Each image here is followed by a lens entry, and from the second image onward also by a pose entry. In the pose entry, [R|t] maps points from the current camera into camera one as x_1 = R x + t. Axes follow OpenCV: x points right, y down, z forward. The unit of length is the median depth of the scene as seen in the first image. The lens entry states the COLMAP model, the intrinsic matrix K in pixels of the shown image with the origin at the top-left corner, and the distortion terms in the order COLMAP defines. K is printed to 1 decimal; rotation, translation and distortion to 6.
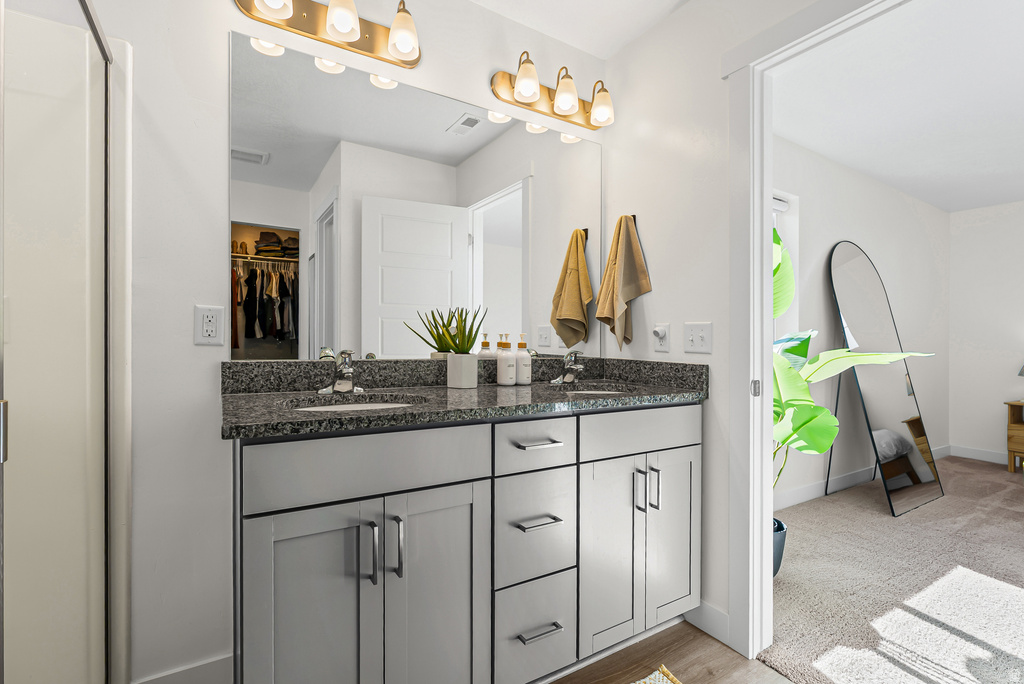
lens RADIAL K [[468.6, 0, 513.4], [0, 468.6, 340.0], [0, 0, 1]] dist [0.003952, -0.001396]
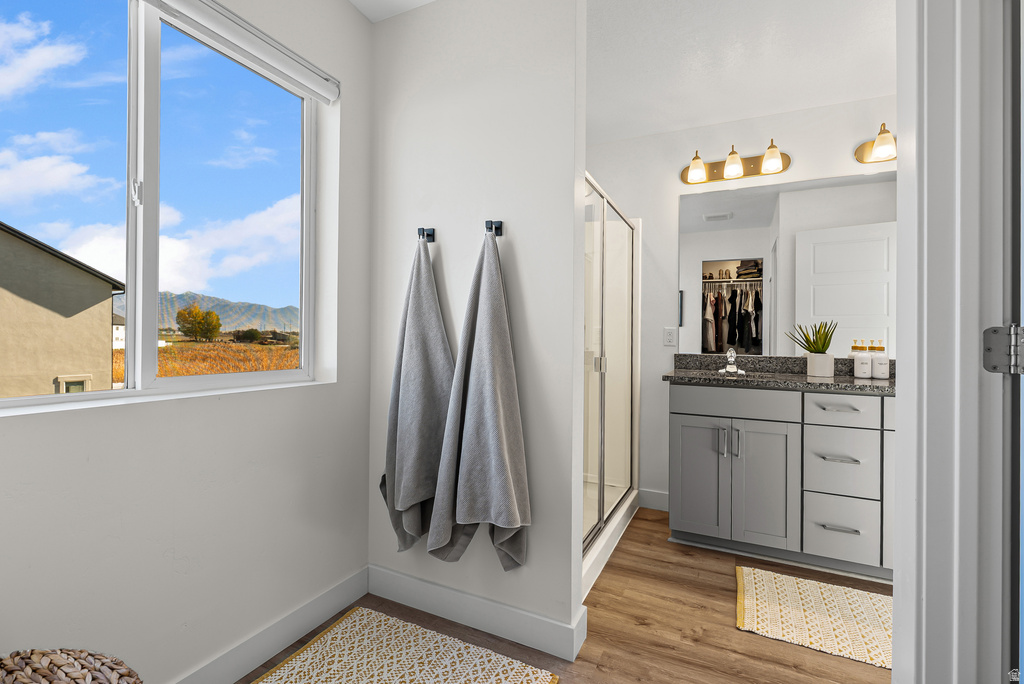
lens RADIAL K [[468.6, 0, 505.1], [0, 468.6, 342.1], [0, 0, 1]] dist [0.003952, -0.001396]
pose [[0.527781, -0.000386, -0.849380, 0.594767], [-0.009357, 0.999937, -0.006268, 0.011591], [0.849329, 0.011256, 0.527744, -0.590644]]
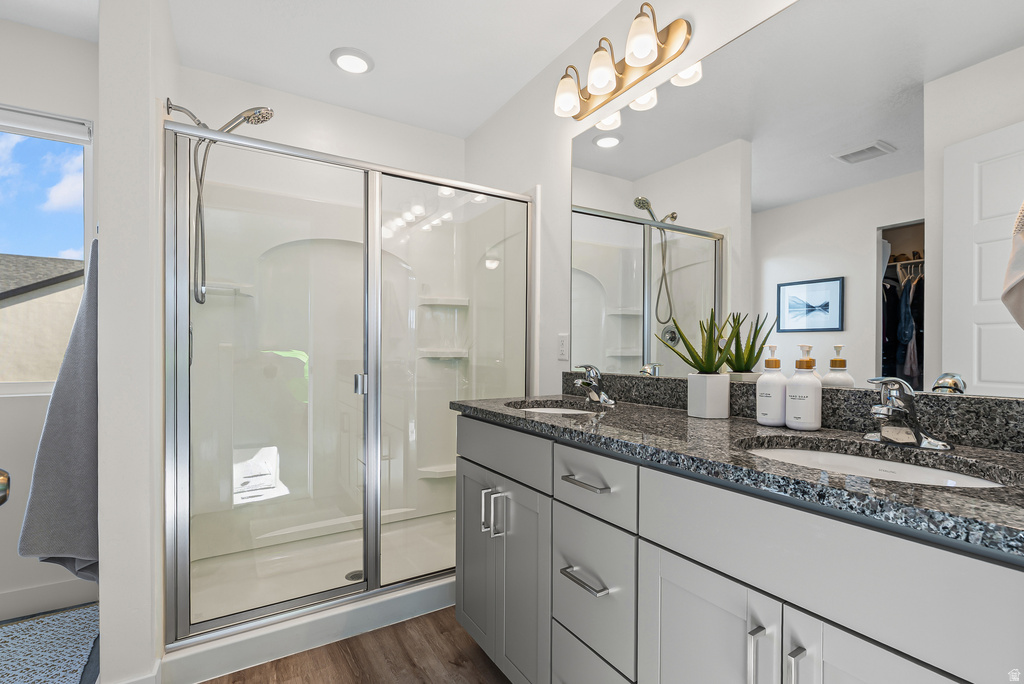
lens RADIAL K [[468.6, 0, 502.5], [0, 468.6, 366.3], [0, 0, 1]] dist [0.003952, -0.001396]
pose [[-0.014029, 0.013597, -0.999809, 0.641130], [-0.007963, 0.999874, 0.013710, 0.009587], [0.999870, 0.008154, -0.013918, 0.644498]]
